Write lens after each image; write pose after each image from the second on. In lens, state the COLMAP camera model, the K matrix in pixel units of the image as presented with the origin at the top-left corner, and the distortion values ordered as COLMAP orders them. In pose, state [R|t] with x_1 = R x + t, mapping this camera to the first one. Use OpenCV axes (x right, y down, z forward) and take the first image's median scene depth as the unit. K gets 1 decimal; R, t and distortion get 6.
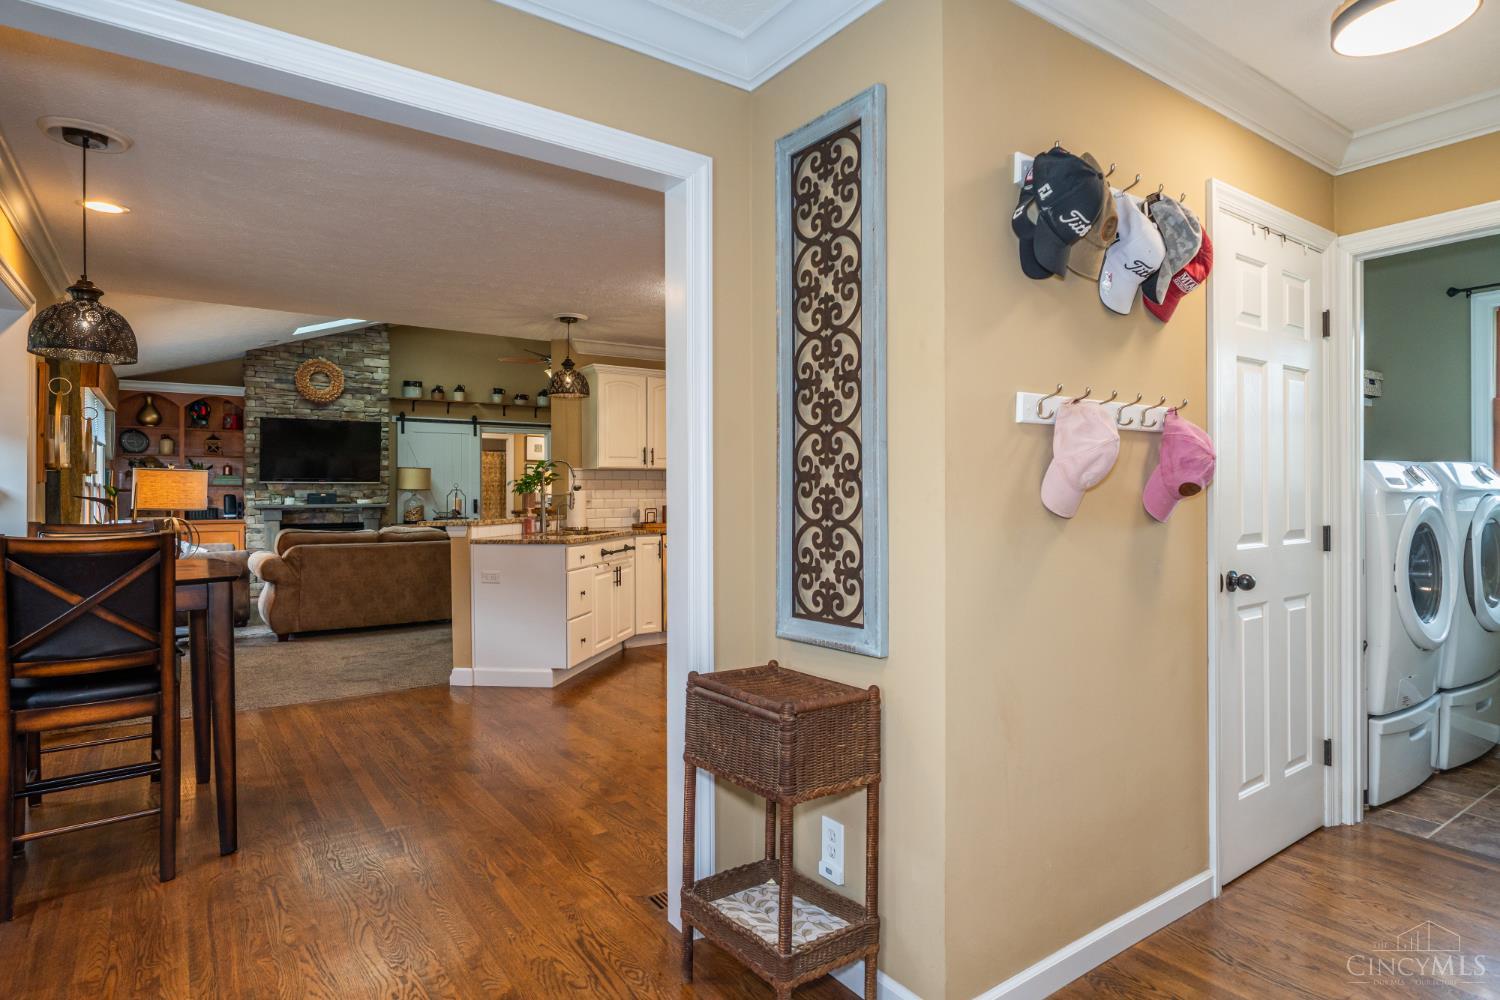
lens RADIAL K [[810.8, 0, 755.6], [0, 810.8, 492.1], [0, 0, 1]] dist [0.021532, 0.000086]
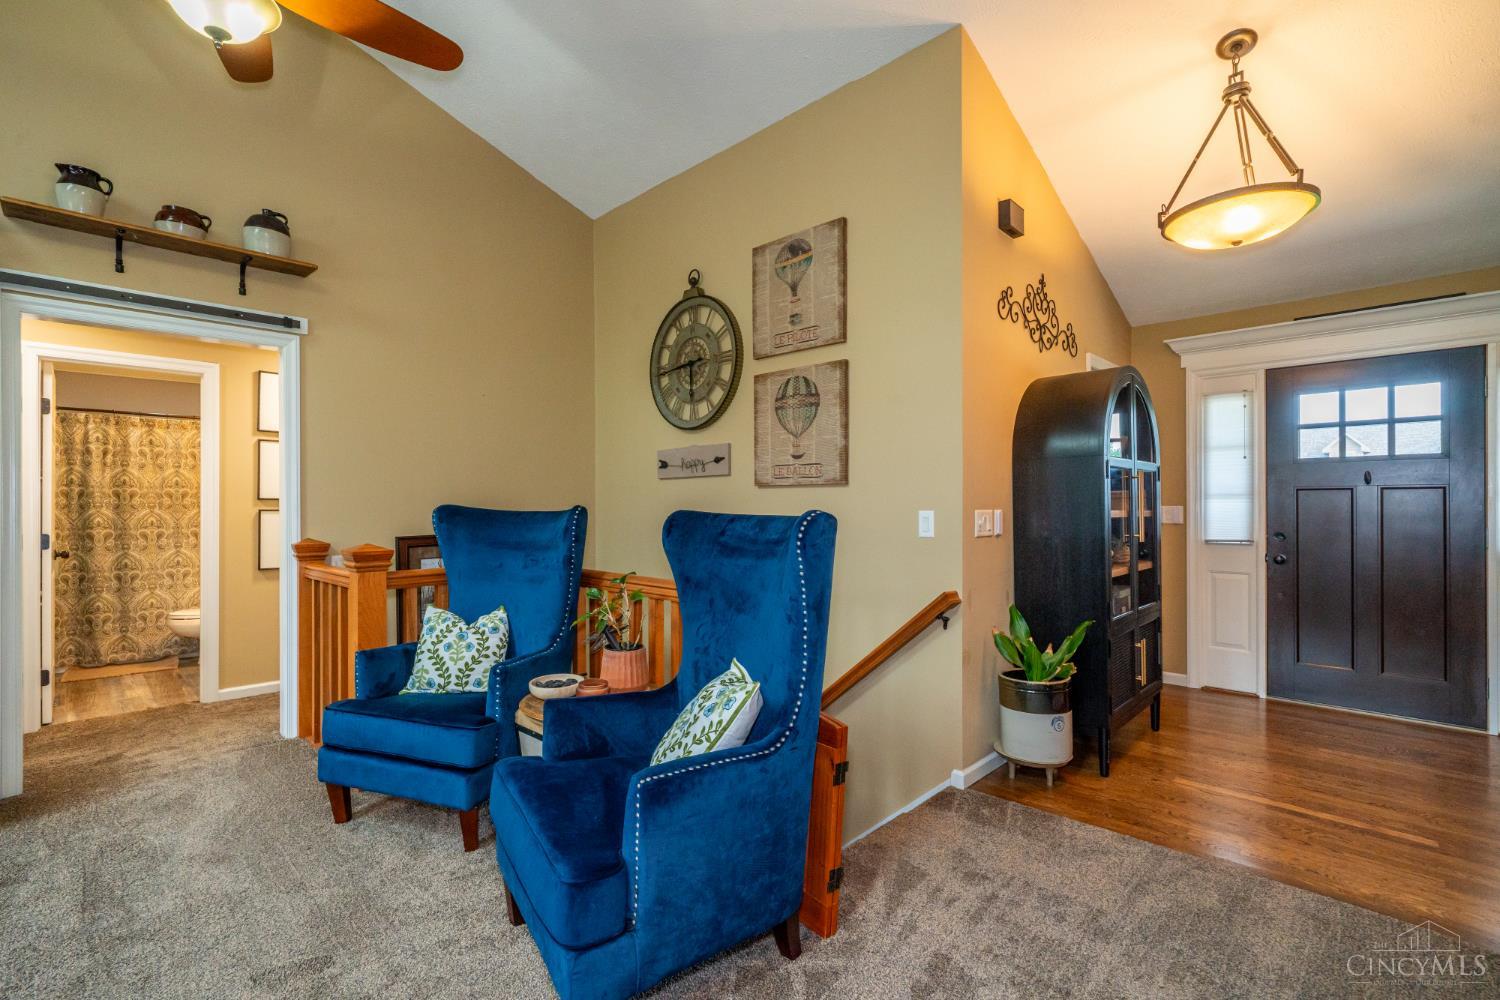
lens RADIAL K [[652.5, 0, 751.2], [0, 652.5, 503.3], [0, 0, 1]] dist [0.005086, -0.000596]
pose [[0.983936, 0.002771, 0.178499, -0.131965], [-0.002784, 0.999996, -0.000178, -0.003975], [-0.178498, -0.000322, 0.983940, 0.832097]]
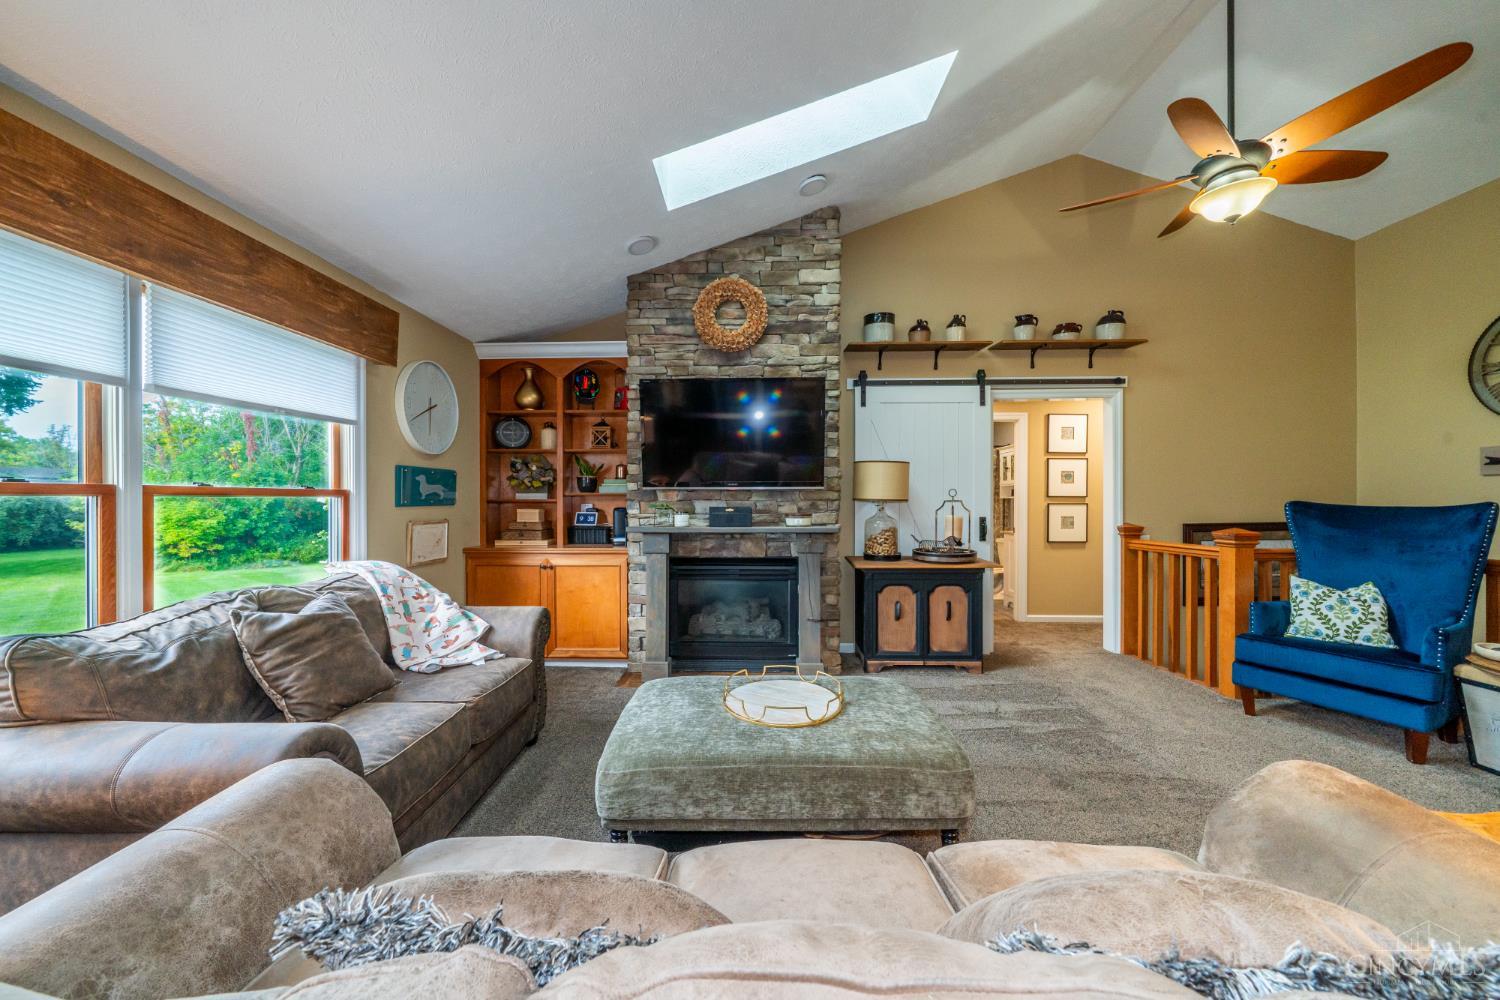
lens RADIAL K [[536.0, 0, 743.8], [0, 536.0, 502.9], [0, 0, 1]] dist [-0.006533, 0.000584]
pose [[0.801221, 0.005785, -0.598340, -0.293058], [0.000342, 0.999949, 0.010127, -0.005095], [0.598368, -0.008319, 0.801178, 0.691421]]
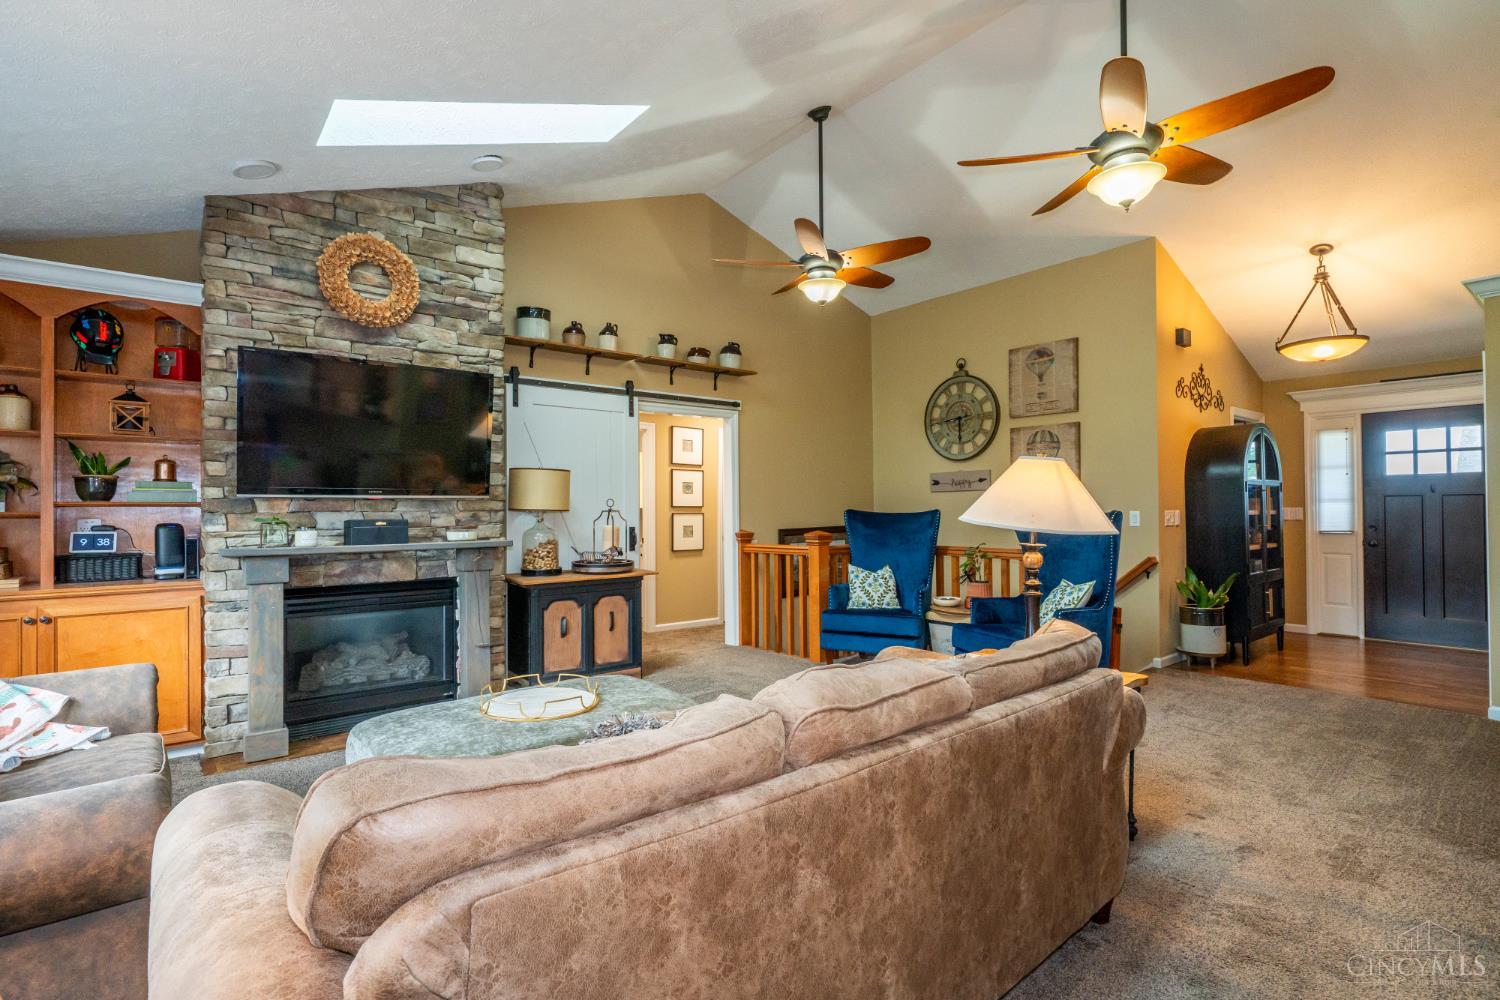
lens RADIAL K [[710.6, 0, 746.5], [0, 710.6, 504.7], [0, 0, 1]] dist [0.003878, -0.000123]
pose [[0.997751, -0.002913, 0.066971, -0.342426], [0.003234, 0.999984, -0.004688, -0.004399], [-0.066957, 0.004895, 0.997744, 0.571780]]
